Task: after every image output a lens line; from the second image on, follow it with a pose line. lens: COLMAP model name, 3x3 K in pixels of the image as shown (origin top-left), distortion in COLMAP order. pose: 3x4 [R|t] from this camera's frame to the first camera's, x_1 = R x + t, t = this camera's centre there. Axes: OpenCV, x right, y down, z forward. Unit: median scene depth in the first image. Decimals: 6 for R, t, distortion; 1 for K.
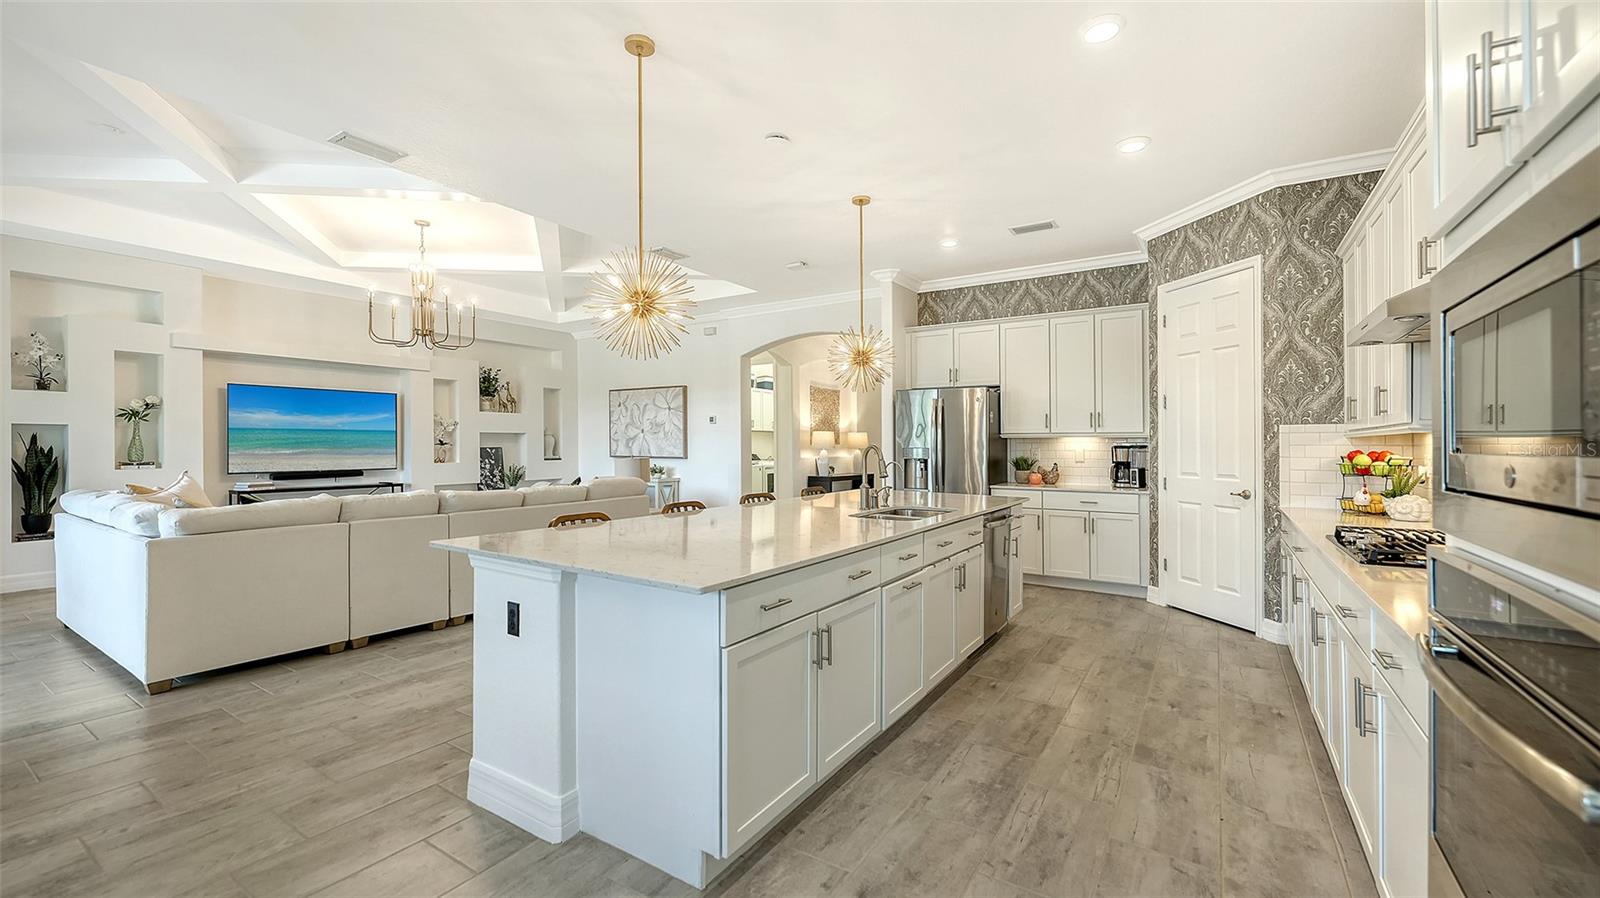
lens RADIAL K [[648.9, 0, 799.5], [0, 648.9, 444.2], [0, 0, 1]] dist [-0.002232, -0.000098]
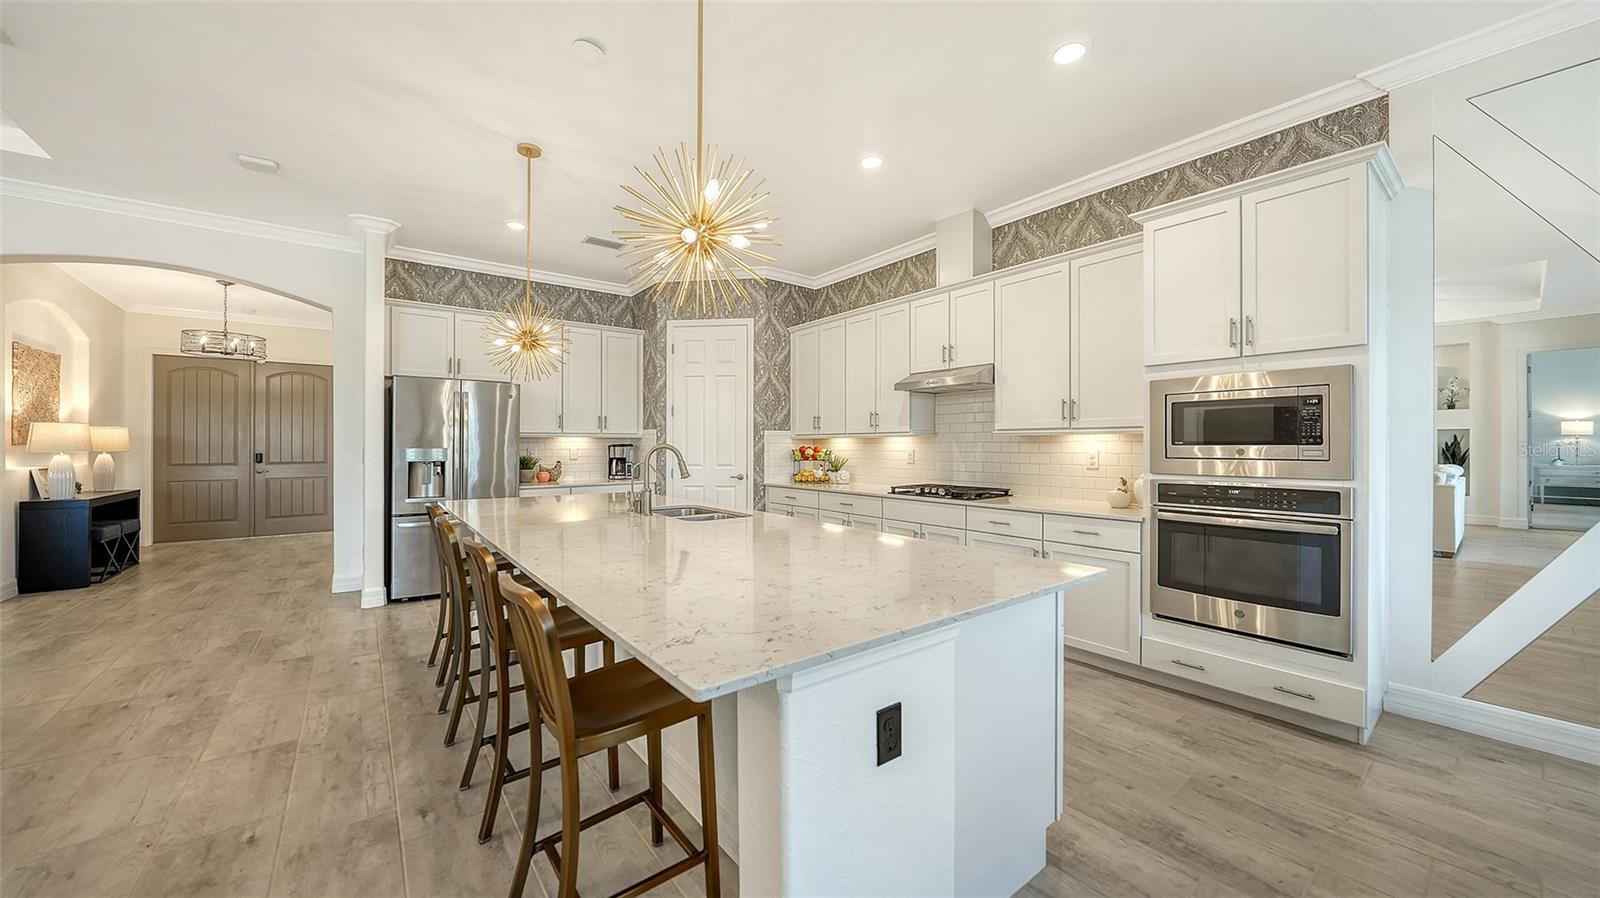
lens RADIAL K [[581.6, 0, 800.8], [0, 581.6, 440.9], [0, 0, 1]] dist [0.000996, -0.000014]
pose [[0.328937, -0.004503, 0.944341, -0.461005], [0.001973, 0.999990, 0.004081, -0.008764], [-0.944350, 0.000520, 0.328942, 0.378000]]
